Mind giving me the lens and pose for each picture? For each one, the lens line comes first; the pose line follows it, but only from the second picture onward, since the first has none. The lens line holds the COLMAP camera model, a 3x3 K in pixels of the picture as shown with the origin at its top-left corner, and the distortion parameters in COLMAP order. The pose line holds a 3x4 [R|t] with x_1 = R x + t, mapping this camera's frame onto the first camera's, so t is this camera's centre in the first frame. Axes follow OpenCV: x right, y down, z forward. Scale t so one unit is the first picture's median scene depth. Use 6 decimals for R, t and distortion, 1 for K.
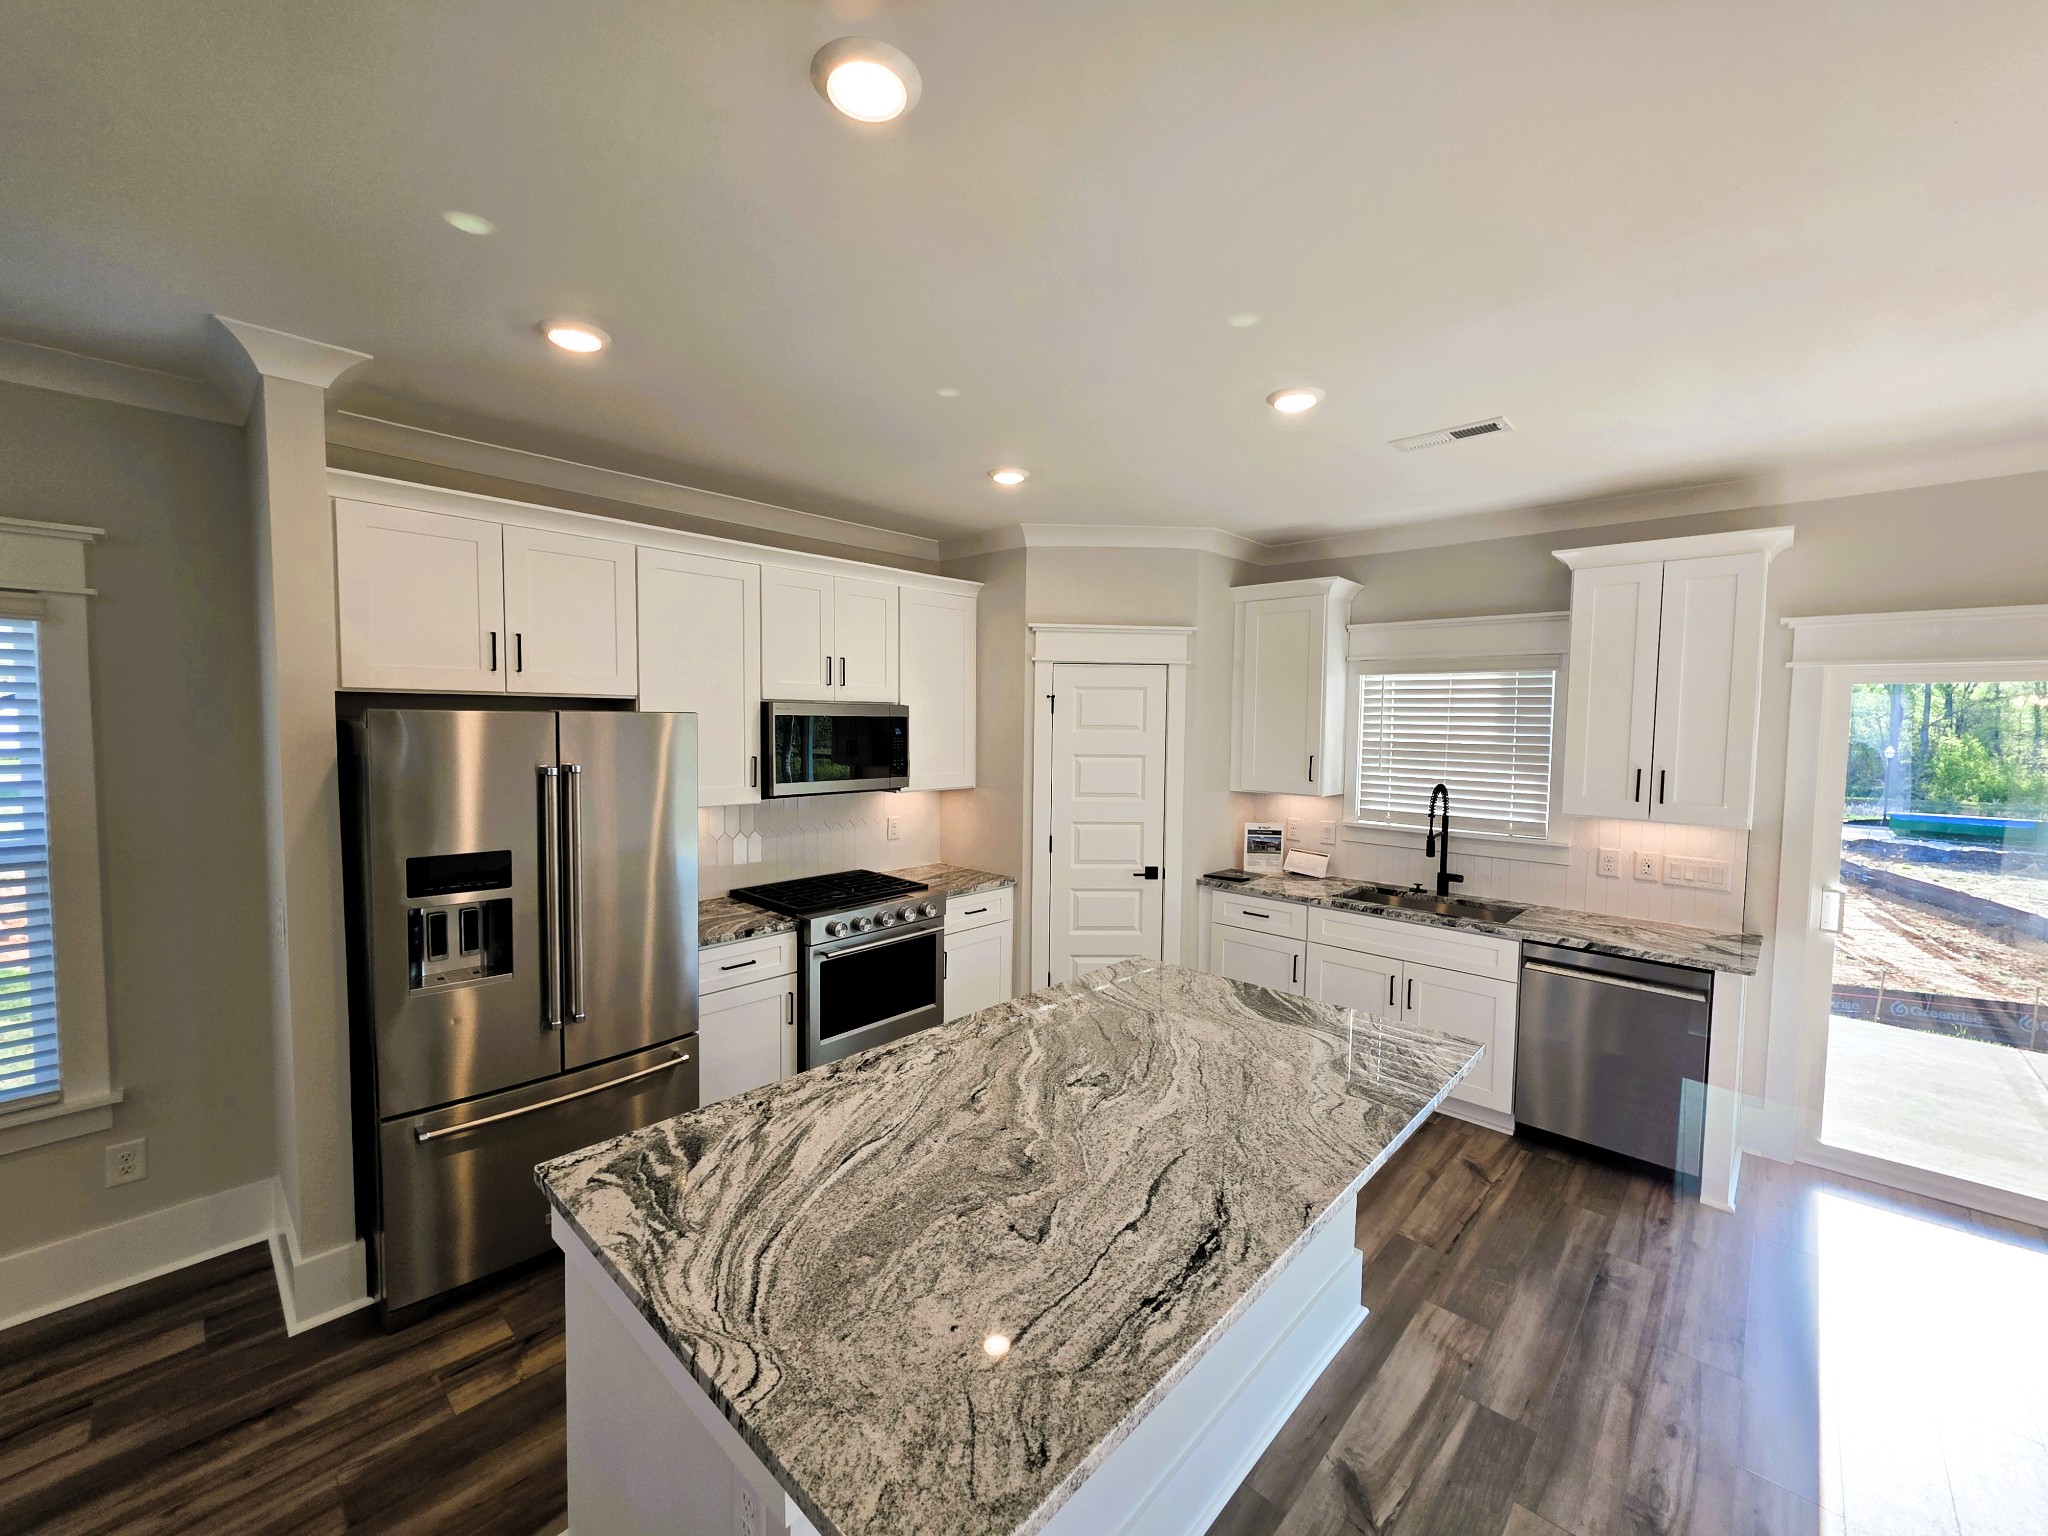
lens RADIAL K [[831.0, 0, 1022.5], [0, 831.0, 760.3], [0, 0, 1]] dist [0.000170, 0.000071]
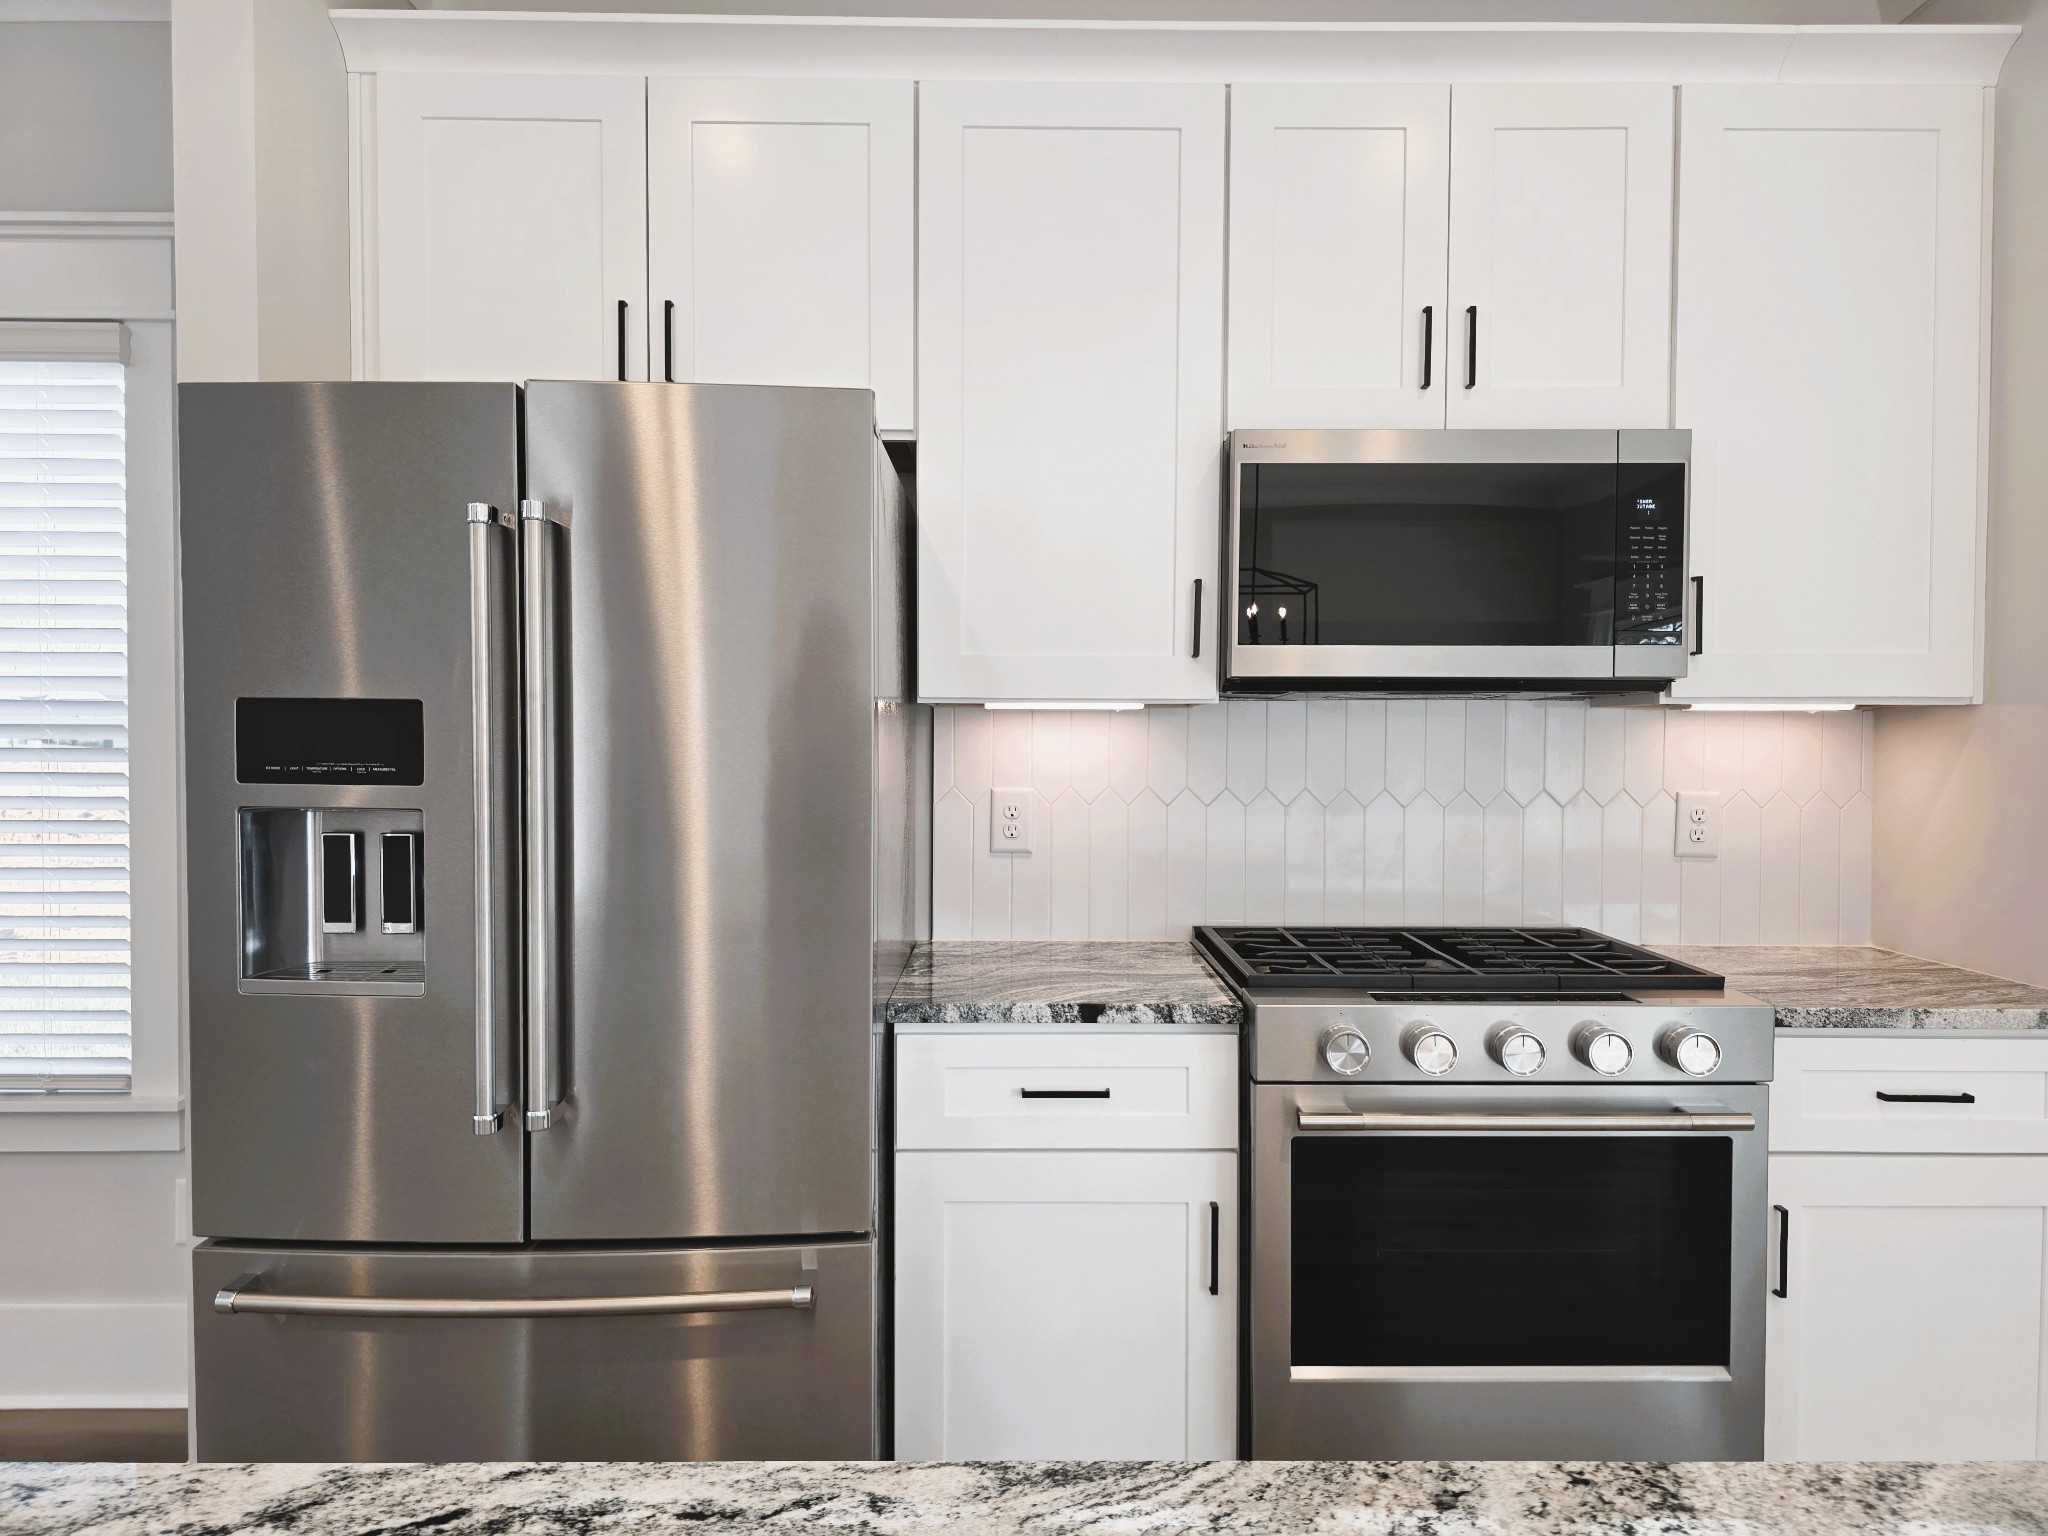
lens RADIAL K [[1384.7, 0, 1024.0], [0, 1384.7, 768.0], [0, 0, 1]] dist [0.072157, -0.077763]
pose [[0.686954, 0.008044, -0.726657, 0.103054], [-0.034649, 0.999164, -0.021695, 0.107932], [0.725875, 0.040081, 0.686658, 0.523538]]
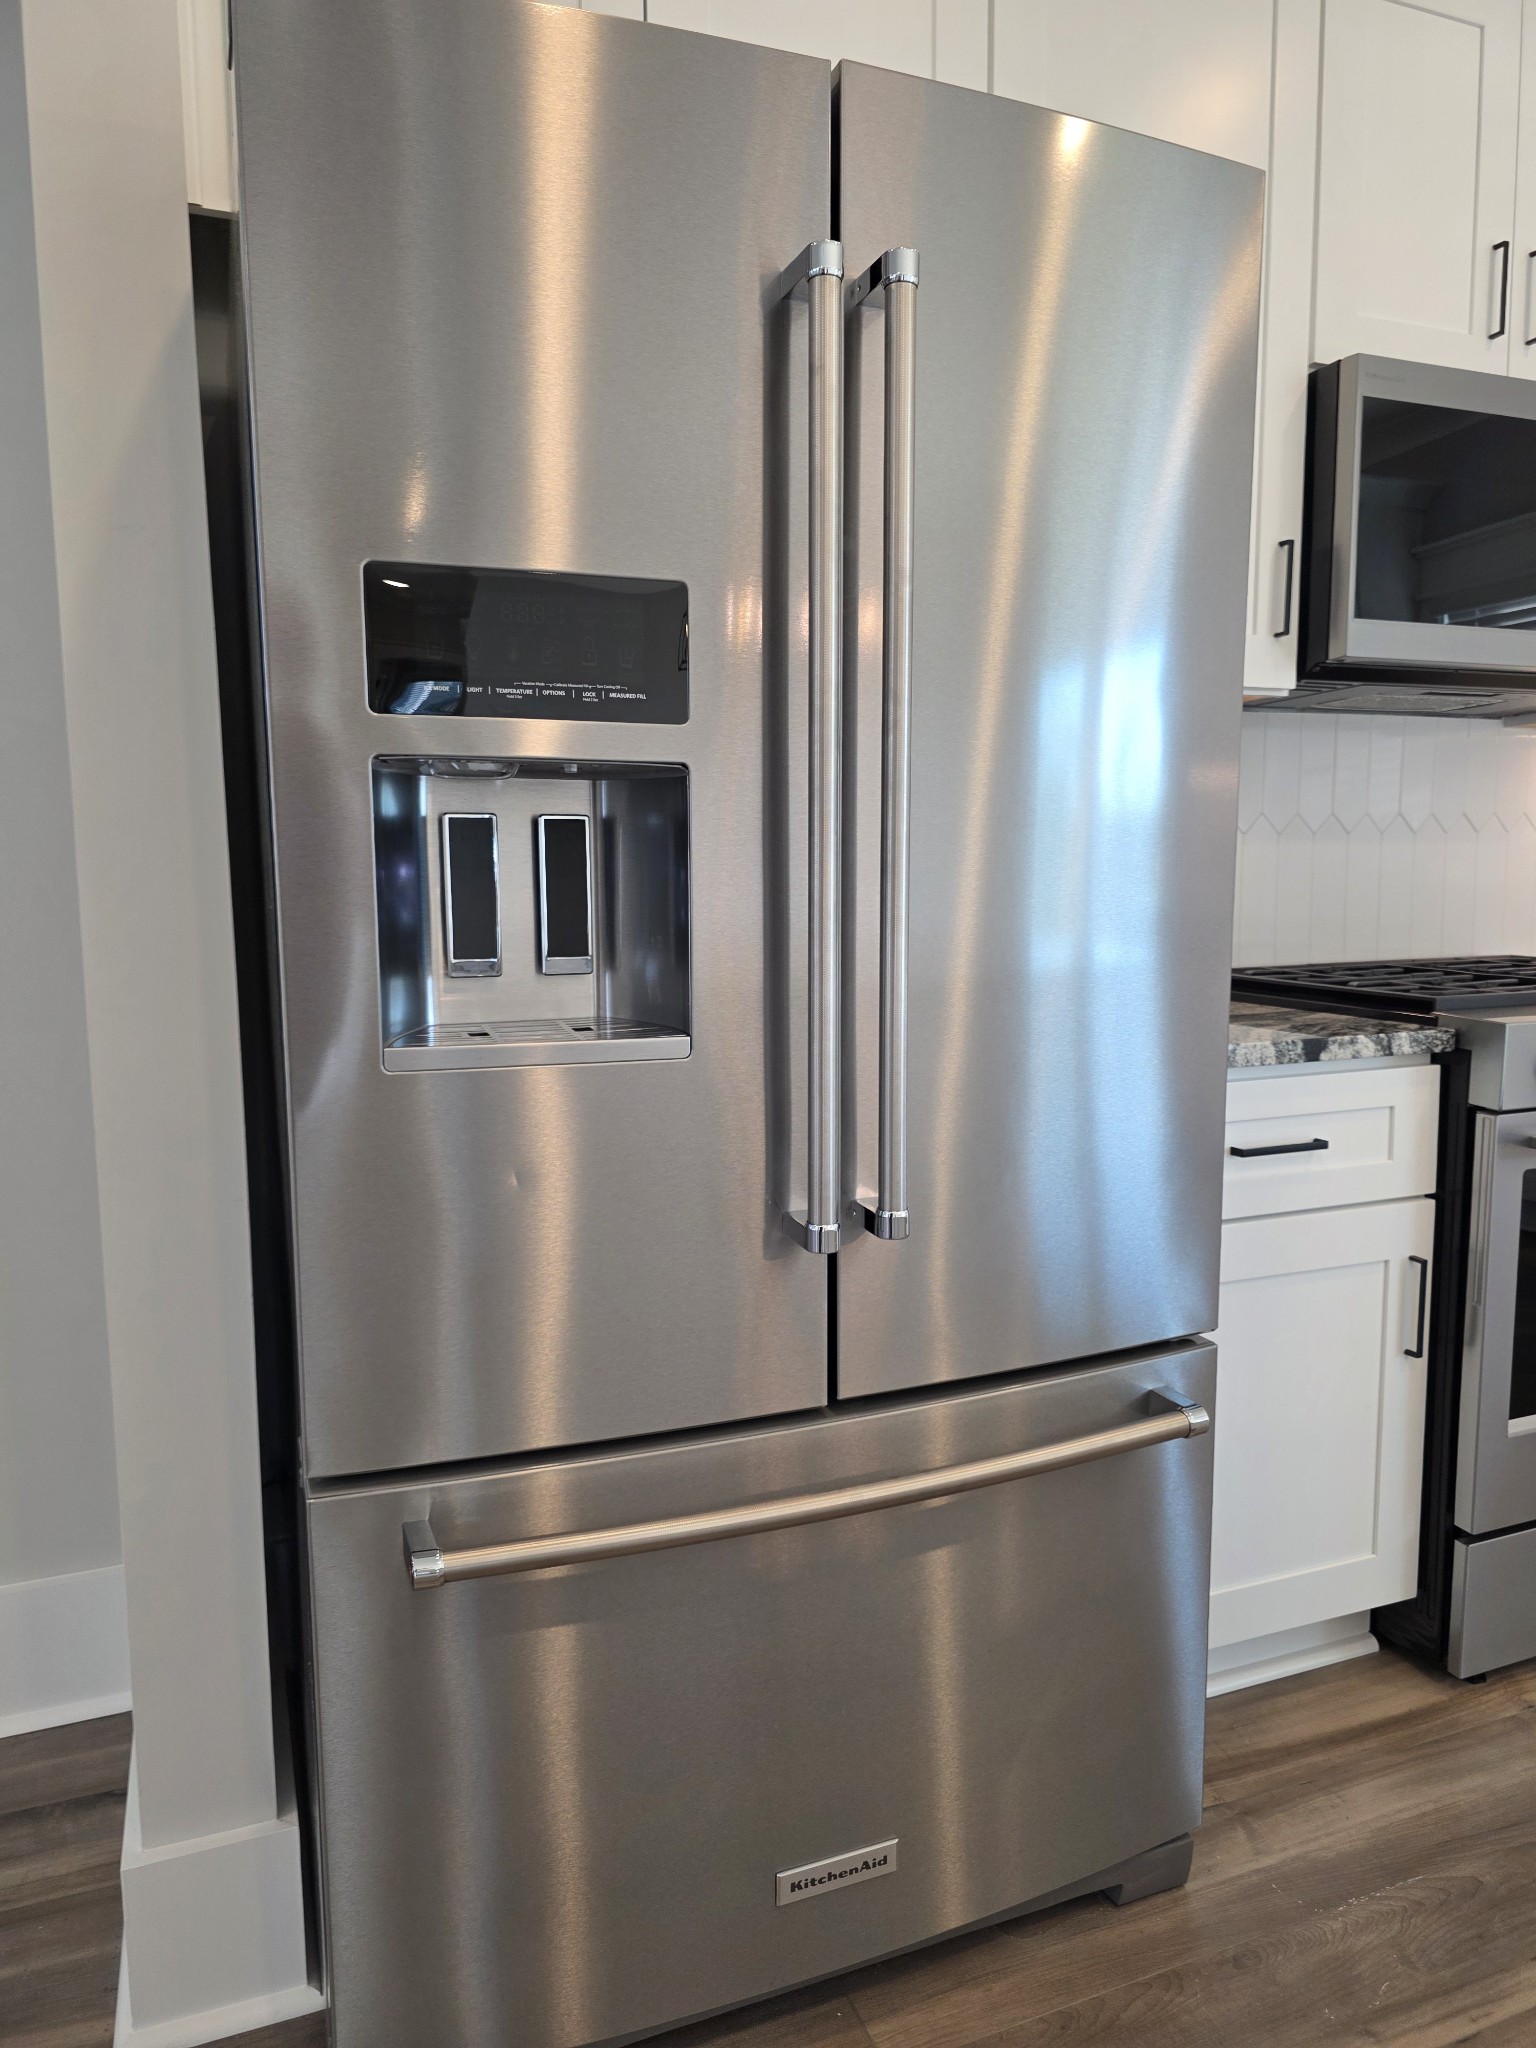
lens RADIAL K [[1384.7, 0, 768.0], [0, 1384.7, 1024.0], [0, 0, 1]] dist [0.072157, -0.077763]
pose [[0.907414, 0.028584, -0.419264, -0.285668], [-0.005205, 0.998372, 0.056801, 0.164076], [0.420205, -0.049360, 0.906086, 0.425610]]
